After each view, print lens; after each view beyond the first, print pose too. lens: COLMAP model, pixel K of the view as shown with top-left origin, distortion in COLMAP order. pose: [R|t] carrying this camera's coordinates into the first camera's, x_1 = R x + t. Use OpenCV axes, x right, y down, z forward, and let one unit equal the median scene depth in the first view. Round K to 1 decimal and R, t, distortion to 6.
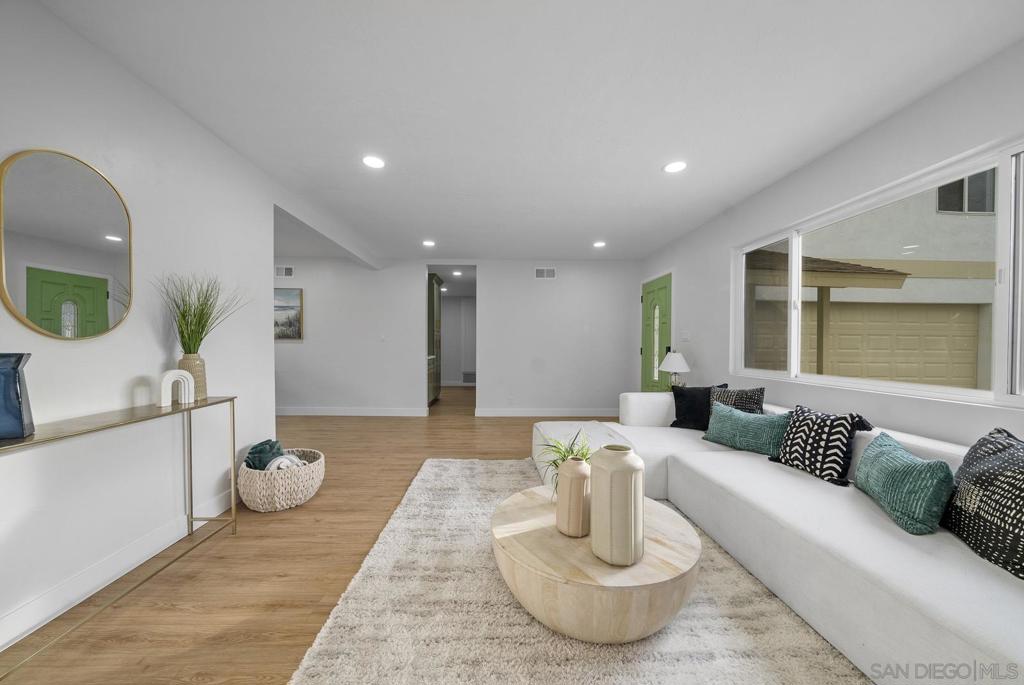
lens RADIAL K [[356.4, 0, 528.1], [0, 356.4, 355.7], [0, 0, 1]] dist [-0.001814, -0.000332]
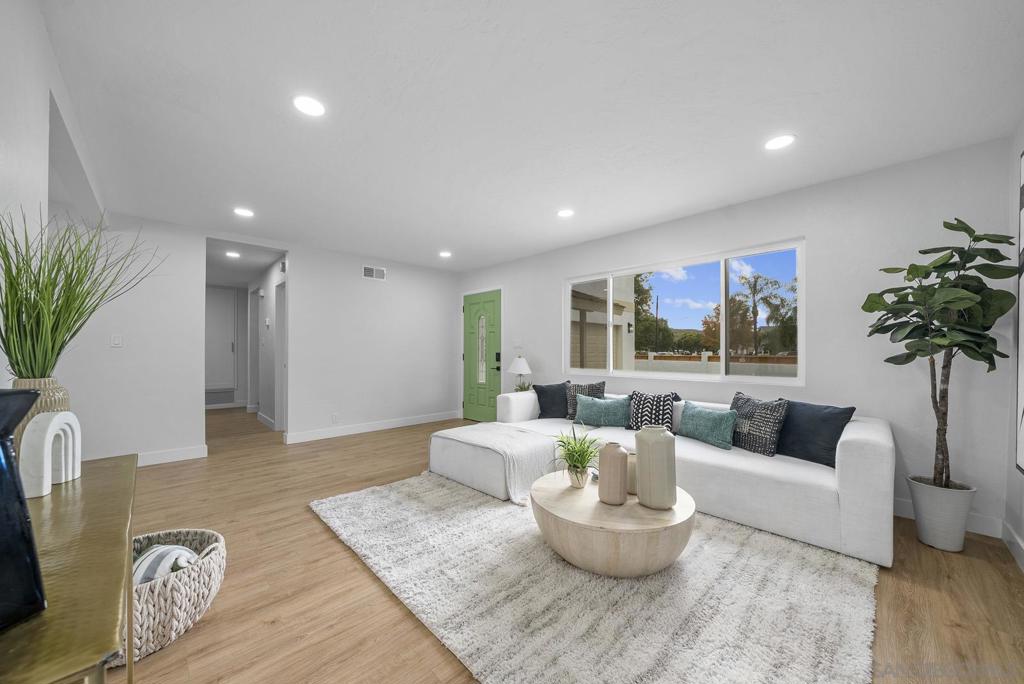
lens RADIAL K [[356.4, 0, 510.8], [0, 356.4, 357.3], [0, 0, 1]] dist [-0.001814, -0.000332]
pose [[0.750139, -0.015656, 0.661095, -0.513314], [0.022885, 0.999735, -0.002292, -0.011354], [-0.660885, 0.016849, 0.750298, 0.152650]]
